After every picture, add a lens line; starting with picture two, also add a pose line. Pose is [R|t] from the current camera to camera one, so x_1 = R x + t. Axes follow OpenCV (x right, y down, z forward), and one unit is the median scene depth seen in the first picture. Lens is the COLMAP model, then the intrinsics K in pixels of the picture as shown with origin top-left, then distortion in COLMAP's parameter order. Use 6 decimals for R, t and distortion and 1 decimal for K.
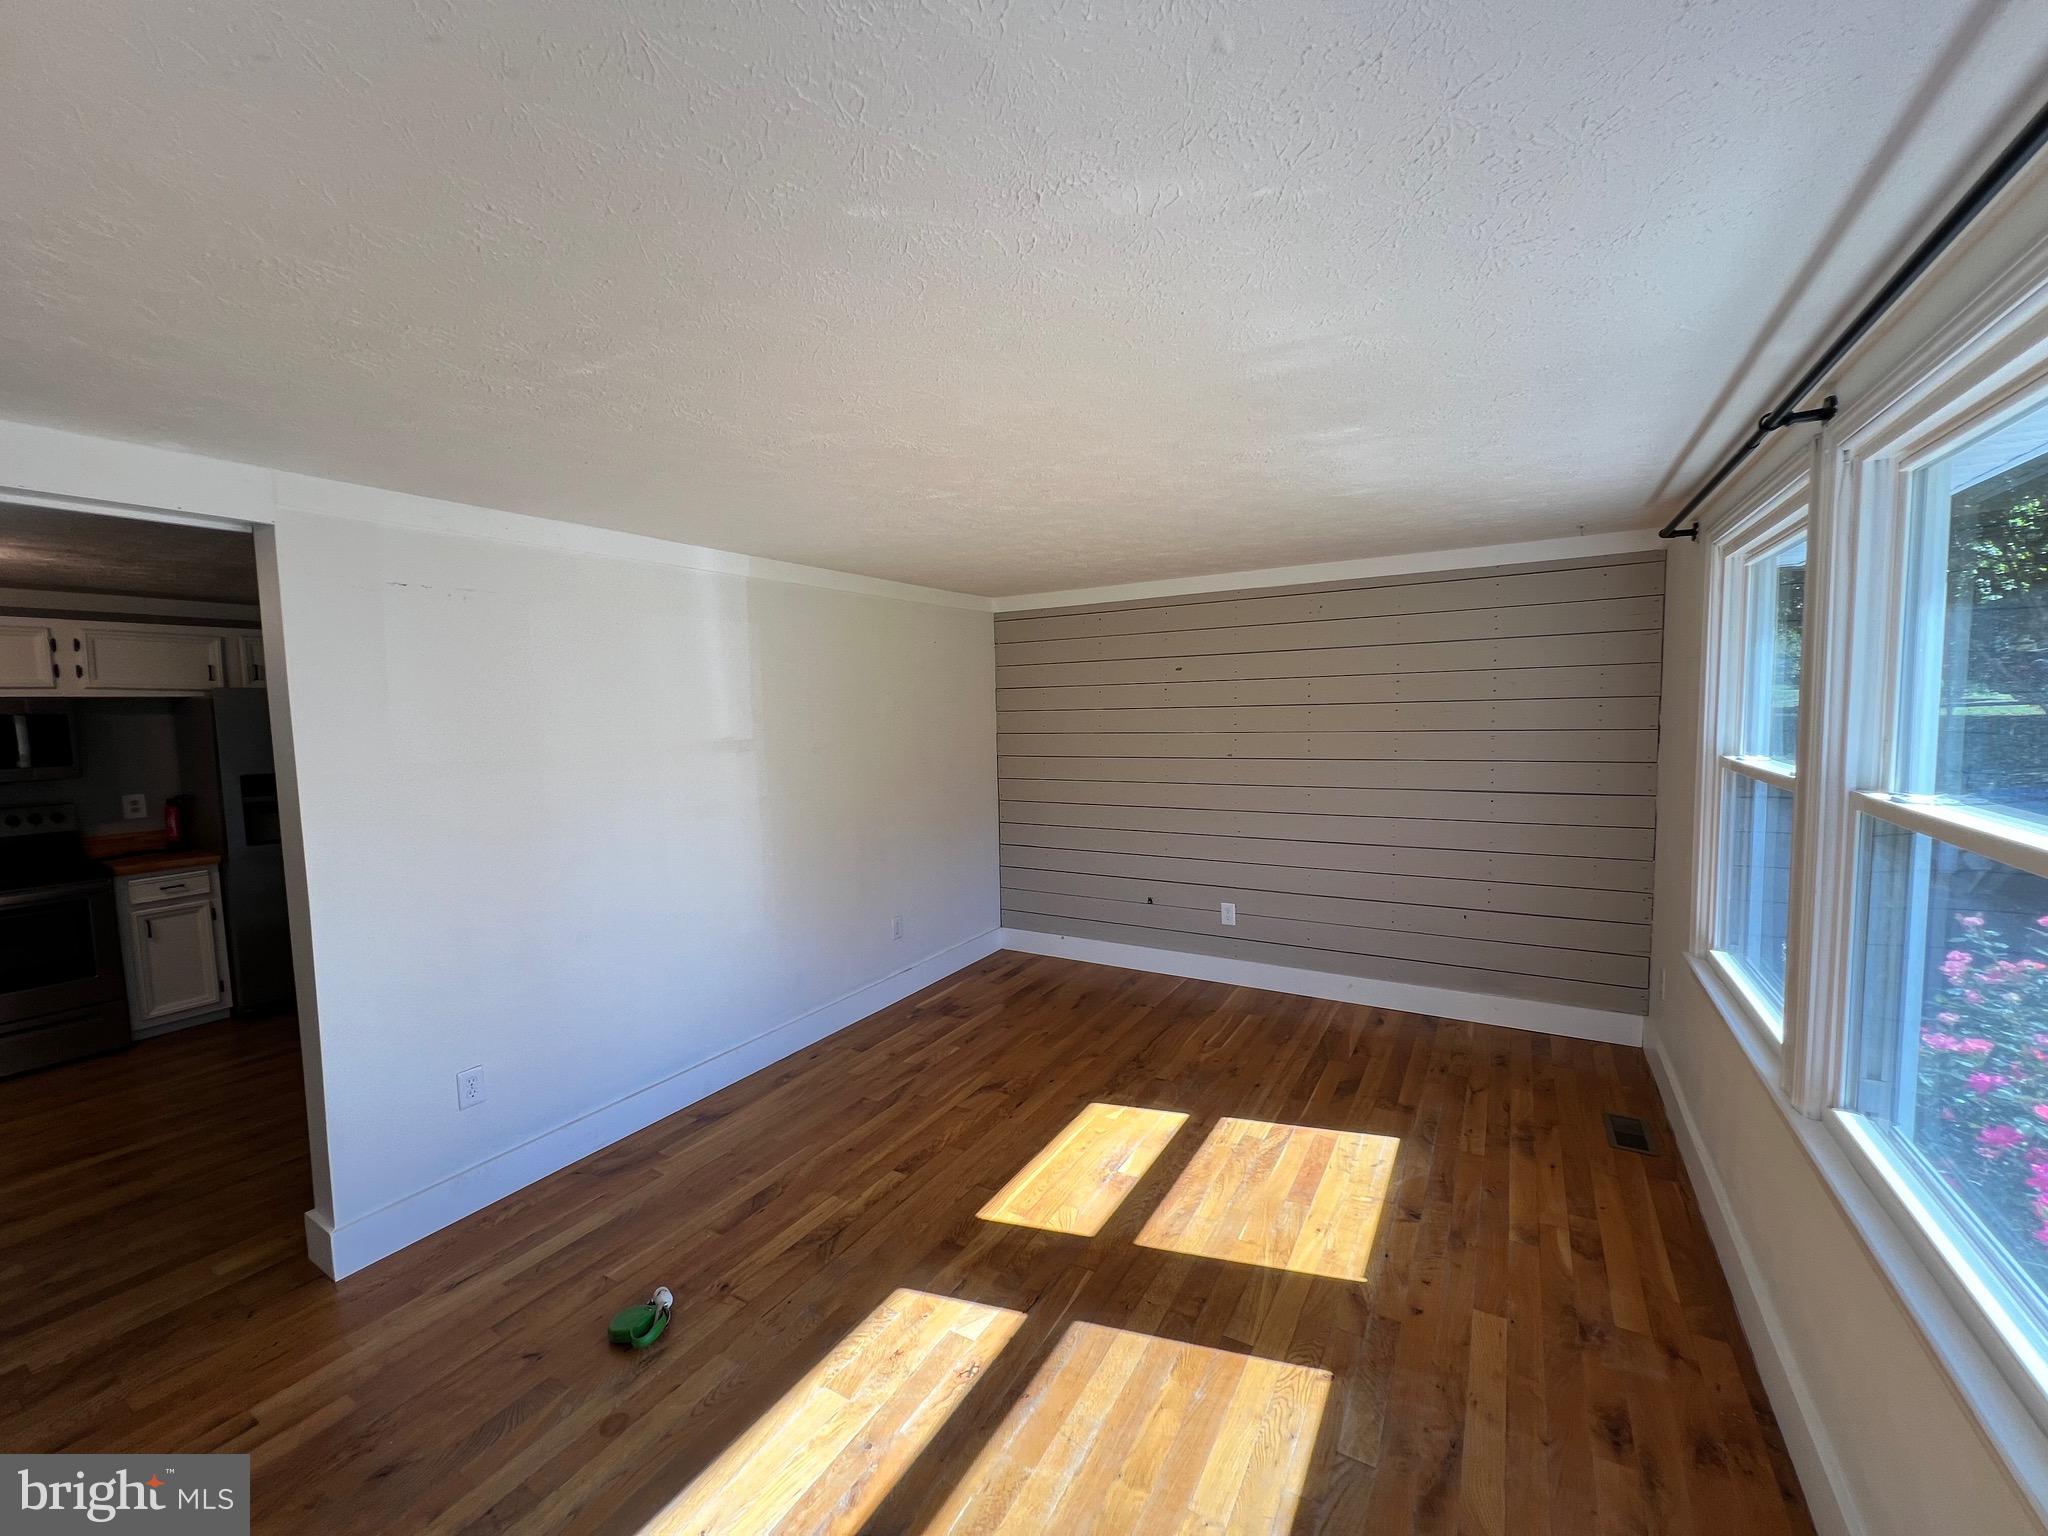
lens RADIAL K [[820.3, 0, 1020.7], [0, 820.3, 770.9], [0, 0, 1]] dist [0.000008, 0.000147]
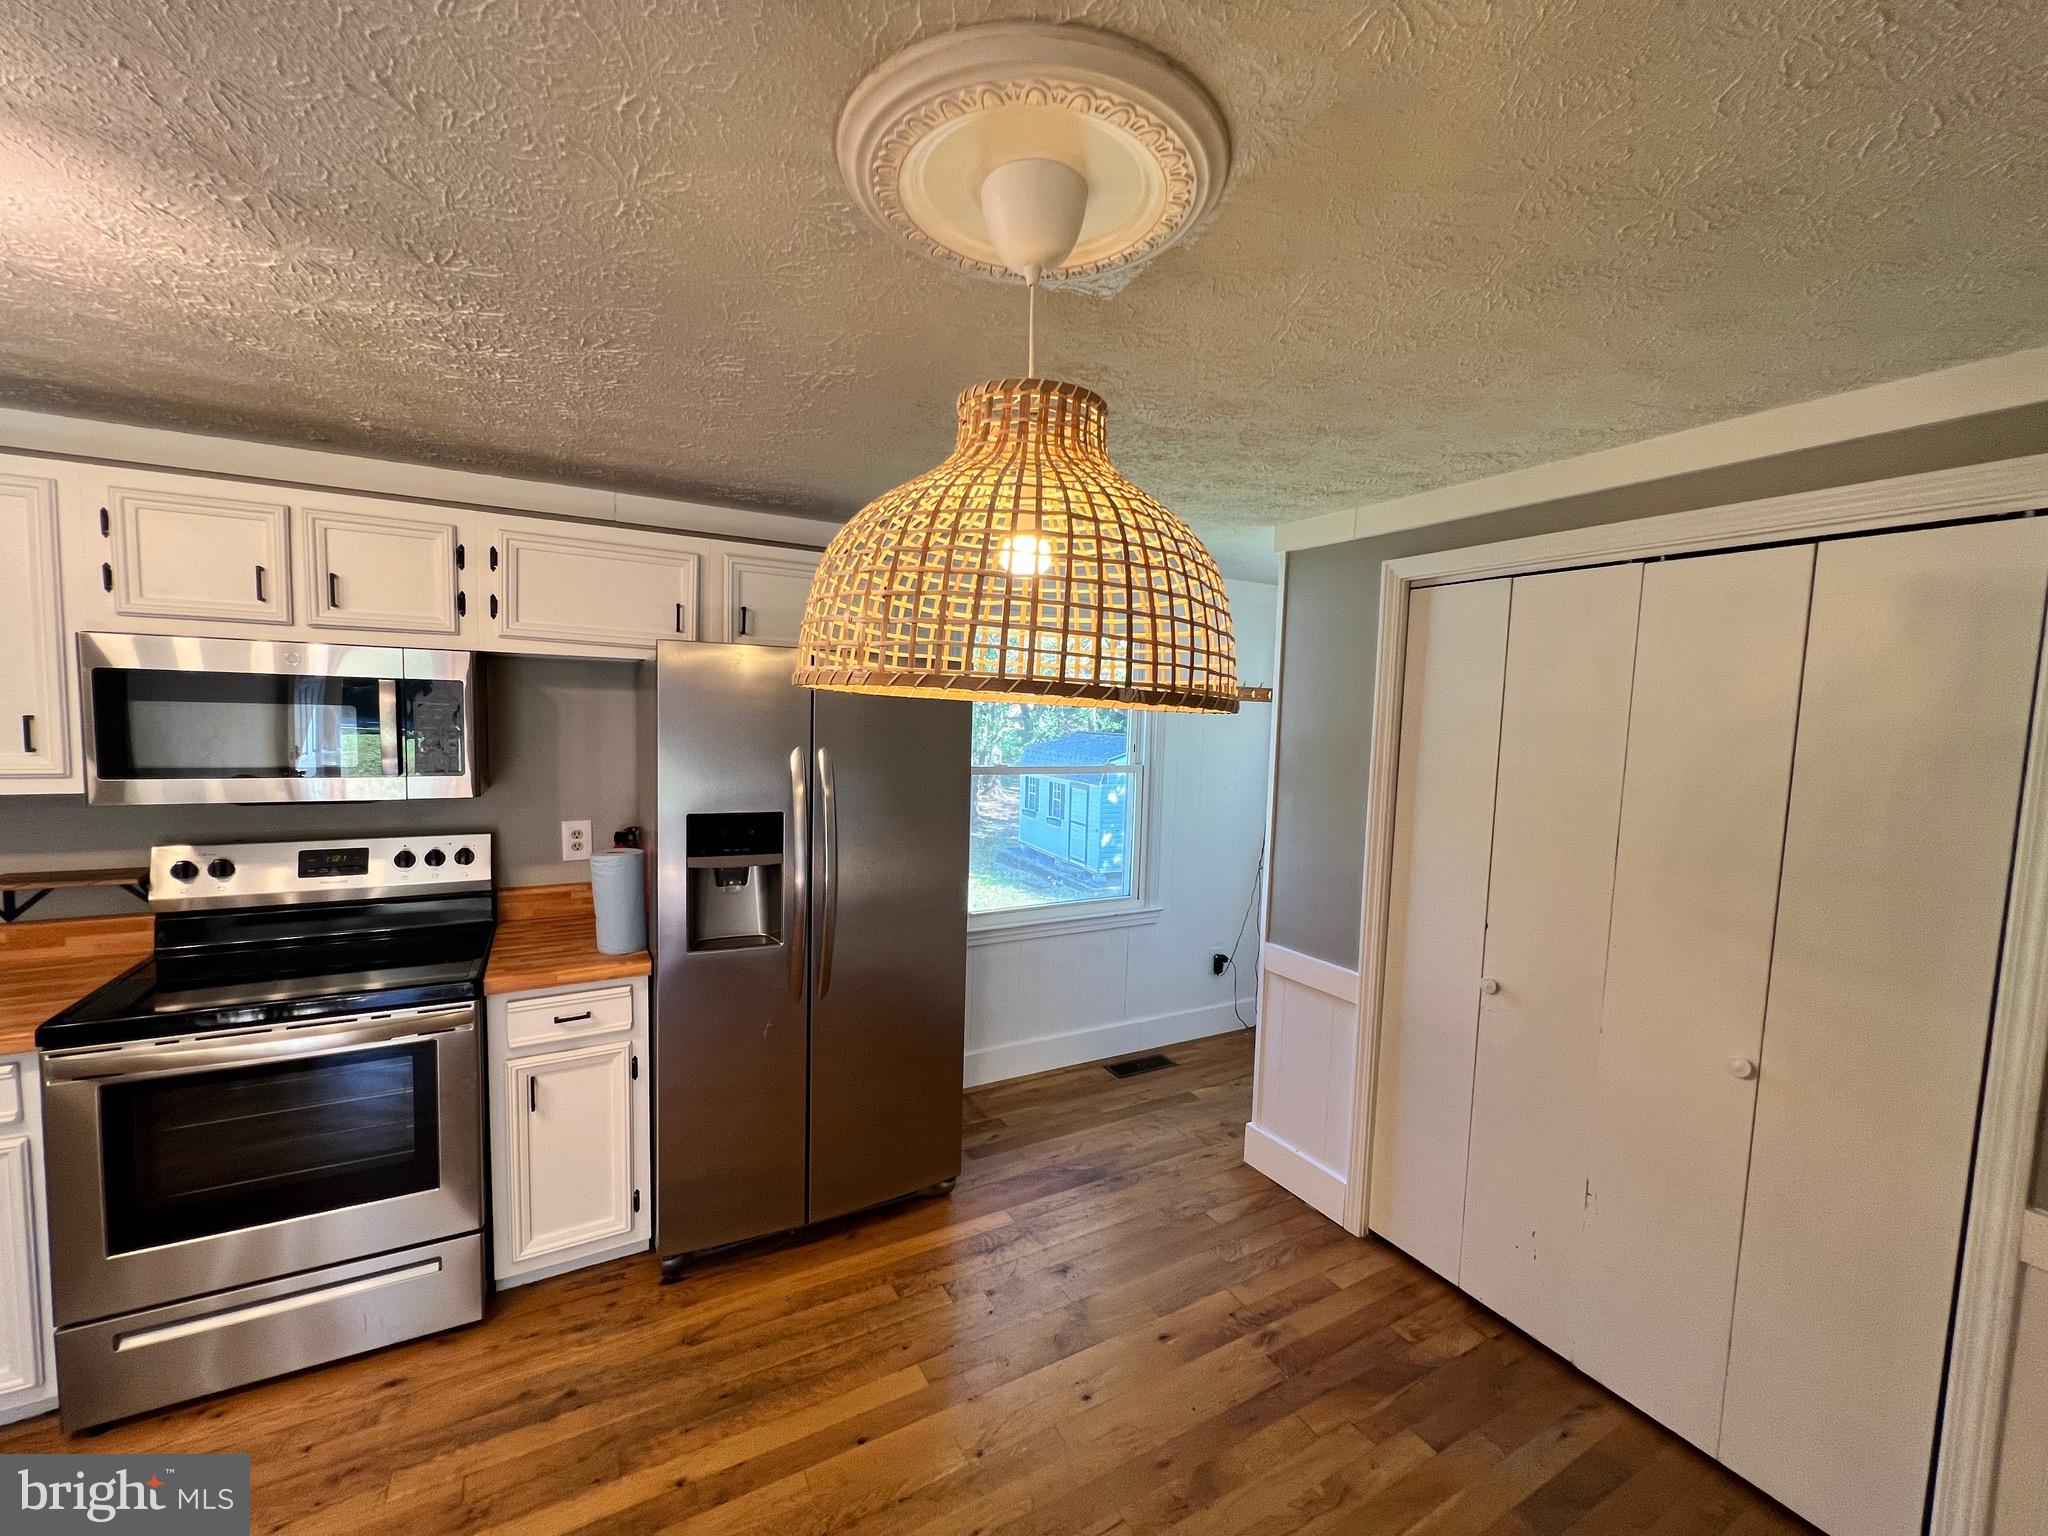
lens RADIAL K [[822.6, 0, 1020.1], [0, 822.6, 775.1], [0, 0, 1]] dist [-0.001132, -0.000025]
pose [[0.866389, 0.090510, -0.491098, -0.245365], [-0.089846, 0.995642, 0.024993, -0.023505], [0.491220, 0.022469, 0.870746, 0.307216]]
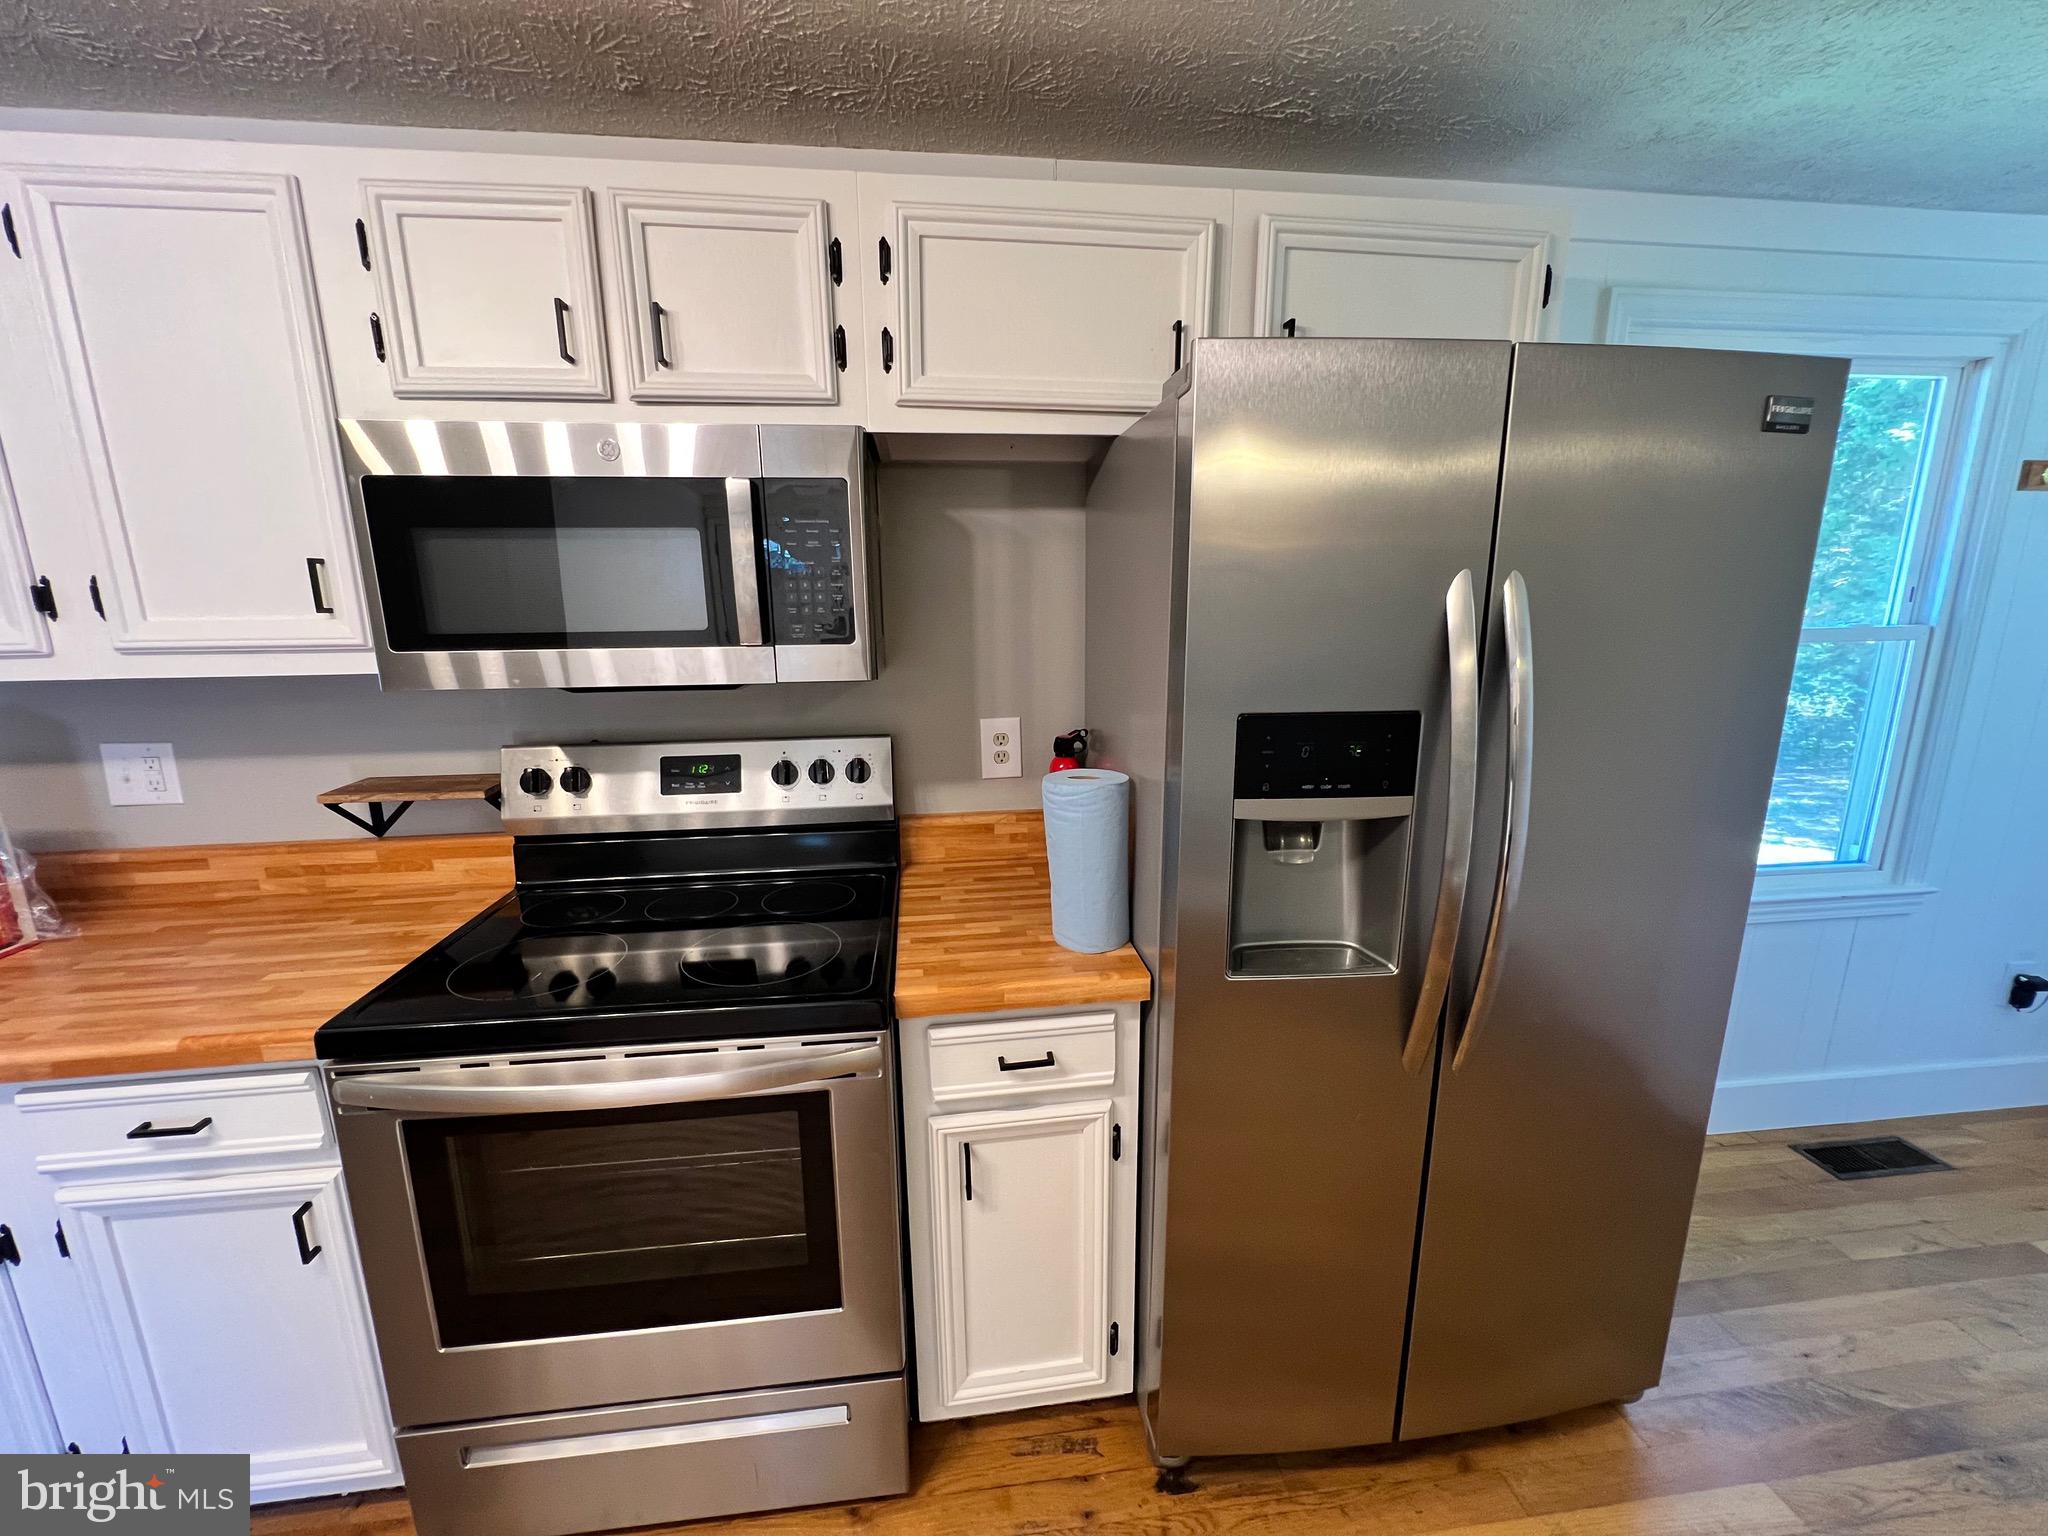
lens RADIAL K [[822.6, 0, 1020.1], [0, 822.6, 775.1], [0, 0, 1]] dist [-0.001132, -0.000025]
pose [[0.613809, 0.184429, -0.767610, -0.370859], [-0.065110, 0.980843, 0.183598, -0.008558], [0.786765, -0.062715, 0.614058, 0.369247]]
